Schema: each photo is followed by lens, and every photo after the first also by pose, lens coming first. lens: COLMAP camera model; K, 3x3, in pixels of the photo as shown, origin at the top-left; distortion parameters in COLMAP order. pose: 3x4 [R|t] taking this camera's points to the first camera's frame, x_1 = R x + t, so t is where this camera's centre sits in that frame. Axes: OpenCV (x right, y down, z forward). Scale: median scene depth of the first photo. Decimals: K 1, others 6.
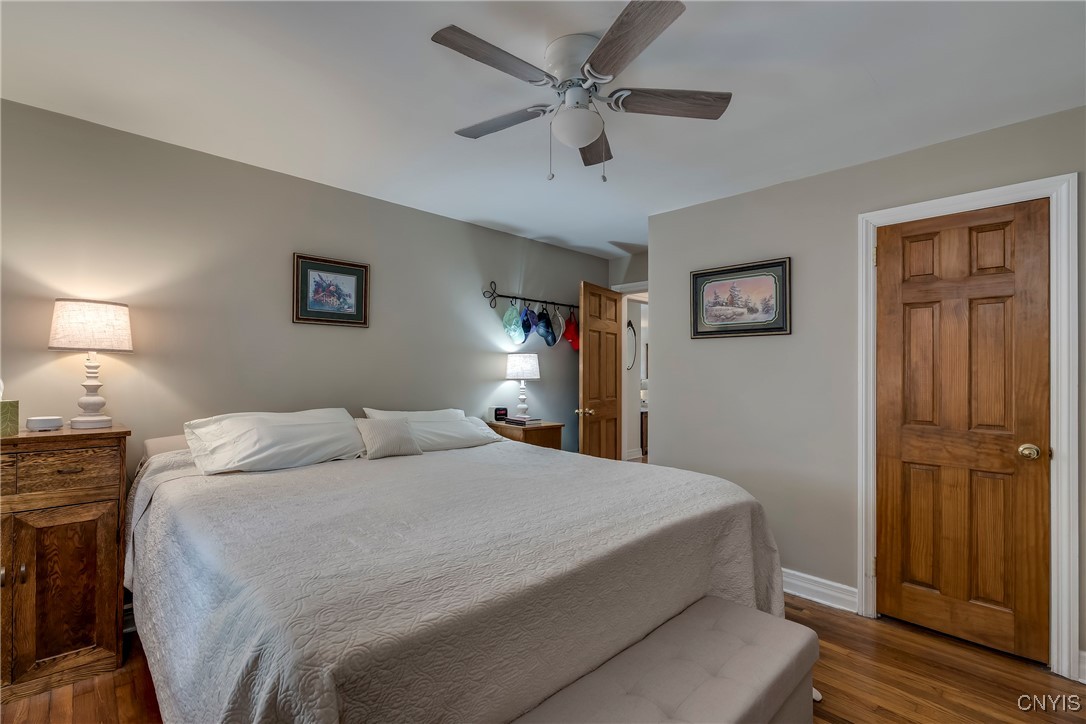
lens RADIAL K [[496.9, 0, 552.1], [0, 496.9, 365.0], [0, 0, 1]] dist [-0.005005, 0.002288]
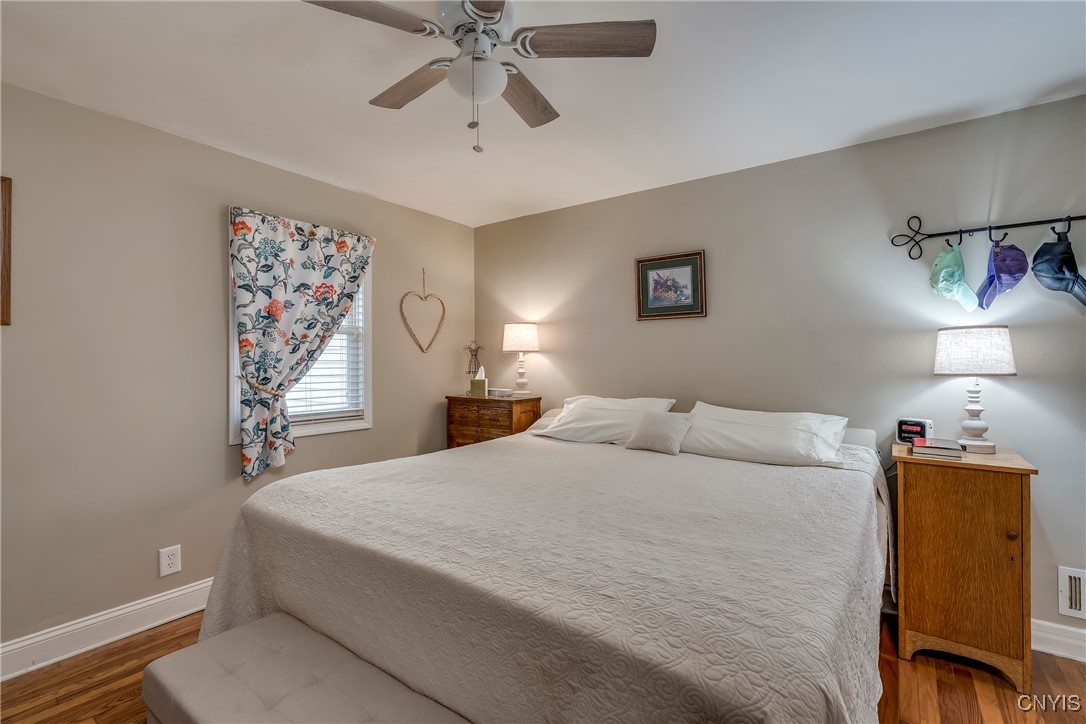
lens RADIAL K [[496.9, 0, 541.1], [0, 496.9, 354.6], [0, 0, 1]] dist [-0.005005, 0.002288]
pose [[0.157058, -0.024863, -0.987276, 0.532276], [0.014686, 0.999631, -0.022838, 0.014535], [0.987480, -0.010912, 0.157365, 0.568258]]
